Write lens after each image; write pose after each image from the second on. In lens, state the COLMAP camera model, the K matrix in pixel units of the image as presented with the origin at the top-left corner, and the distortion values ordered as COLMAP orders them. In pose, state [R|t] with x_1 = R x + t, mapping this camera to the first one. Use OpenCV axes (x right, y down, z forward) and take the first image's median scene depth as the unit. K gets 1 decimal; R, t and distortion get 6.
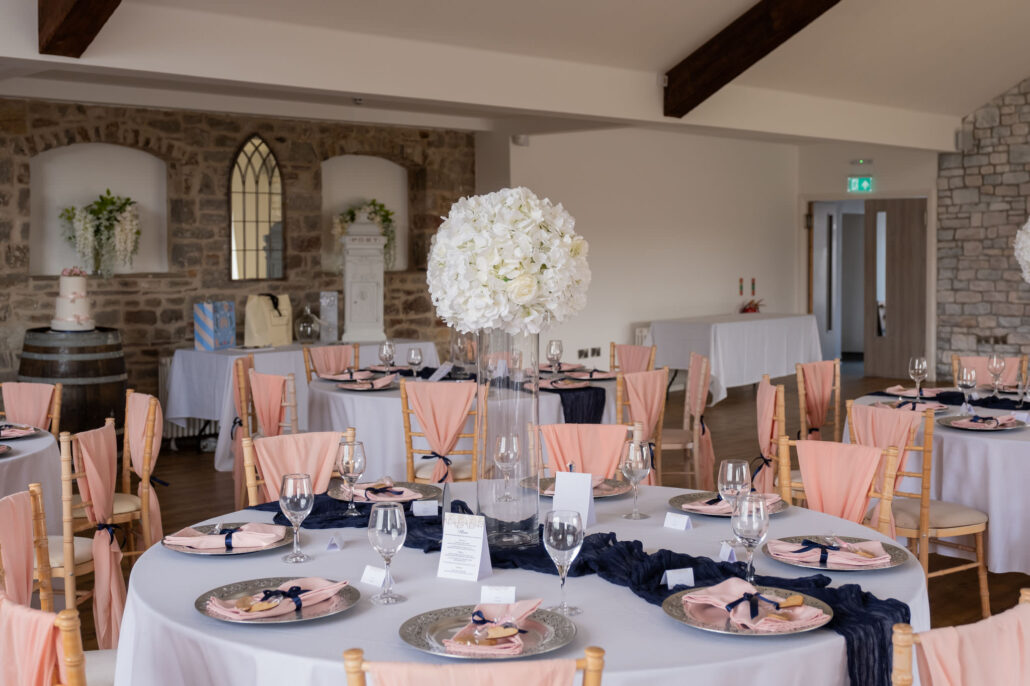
lens RADIAL K [[1221.2, 0, 519.4], [0, 1221.2, 298.5], [0, 0, 1]] dist [0.009403, 0.000000]
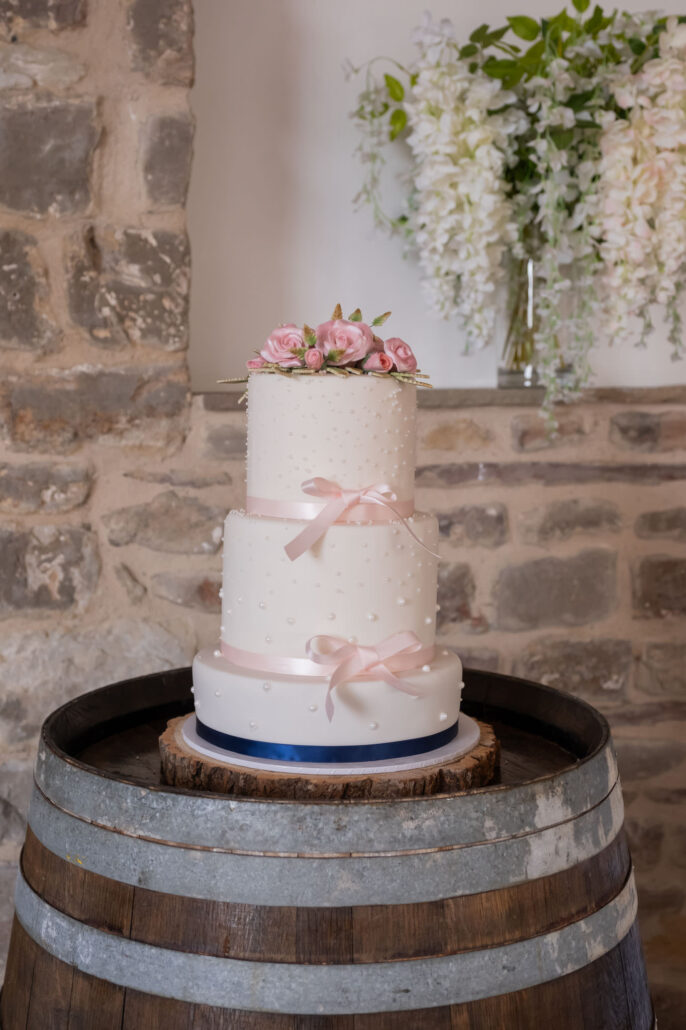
lens RADIAL K [[1322.7, 0, 342.9], [0, 1322.7, 515.0], [0, 0, 1]] dist [0.019080, 0.000000]
pose [[0.870649, 0.039843, -0.490288, -0.259488], [-0.016964, 0.998553, 0.051022, -0.008453], [0.491612, -0.036105, 0.870066, 0.788314]]
